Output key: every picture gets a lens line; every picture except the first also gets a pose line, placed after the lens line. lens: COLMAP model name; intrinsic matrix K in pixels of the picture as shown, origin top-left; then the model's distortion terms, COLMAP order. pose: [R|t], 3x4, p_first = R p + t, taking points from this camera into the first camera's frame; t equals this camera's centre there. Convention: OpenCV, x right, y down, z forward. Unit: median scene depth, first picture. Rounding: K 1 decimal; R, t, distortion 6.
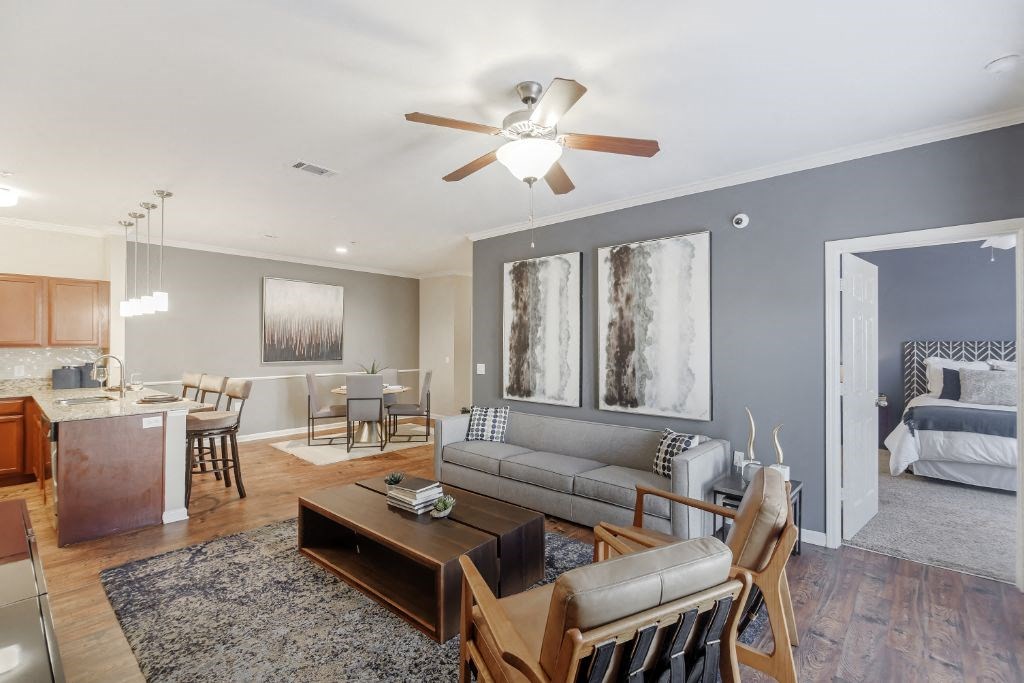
lens RADIAL K [[466.6, 0, 512.0], [0, 466.6, 341.5], [0, 0, 1]] dist [-0.015337, -0.000433]
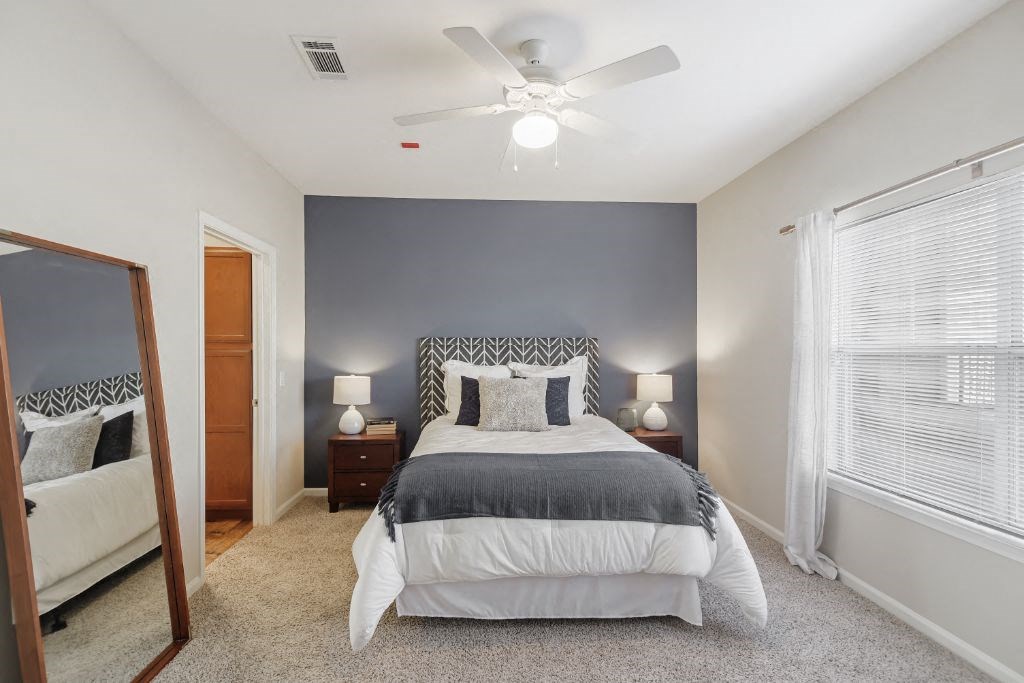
lens RADIAL K [[455.0, 0, 512.0], [0, 455.0, 341.5], [0, 0, 1]] dist [-0.000504, -0.000097]
pose [[0.685807, 0.007858, 0.727741, 0.508432], [-0.000801, 0.999949, -0.010043, 0.013330], [-0.727783, 0.006305, 0.685779, 0.494427]]
